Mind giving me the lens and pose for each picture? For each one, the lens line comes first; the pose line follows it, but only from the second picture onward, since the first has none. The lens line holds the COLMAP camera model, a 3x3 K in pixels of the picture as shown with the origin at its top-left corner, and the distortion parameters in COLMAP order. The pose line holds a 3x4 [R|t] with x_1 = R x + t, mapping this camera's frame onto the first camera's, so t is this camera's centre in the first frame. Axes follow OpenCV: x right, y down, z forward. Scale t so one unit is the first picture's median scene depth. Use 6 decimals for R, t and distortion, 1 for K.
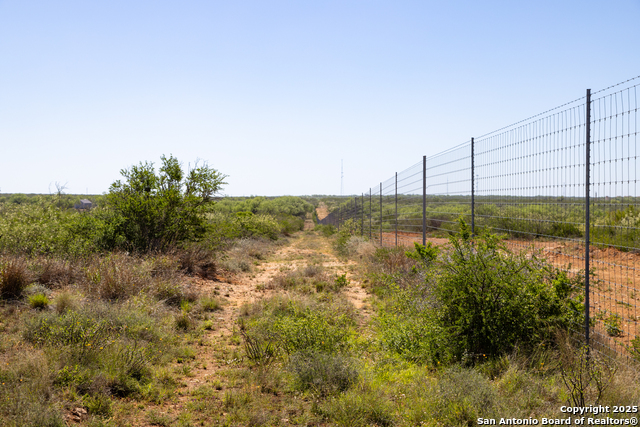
lens RADIAL K [[1056.1, 0, 320.0], [0, 1056.1, 213.1], [0, 0, 1]] dist [0.008423, 0.000000]
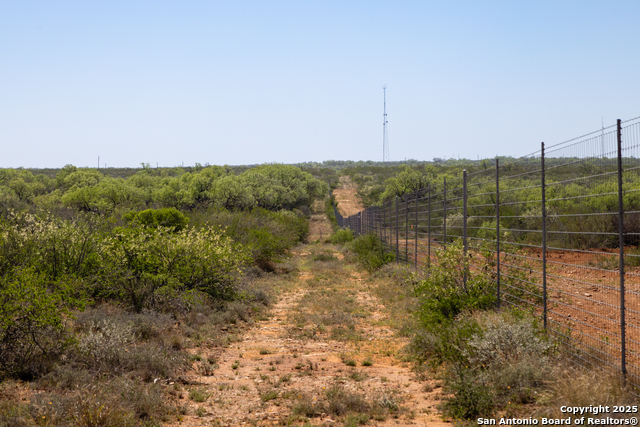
lens RADIAL K [[1965.3, 0, 320.0], [0, 1965.3, 213.5], [0, 0, 1]] dist [-0.832404, 0.000000]
pose [[0.999860, -0.014311, -0.008622, -0.002379], [0.014397, 0.999847, 0.009956, -0.002973], [0.008478, -0.010079, 0.999913, 0.133402]]
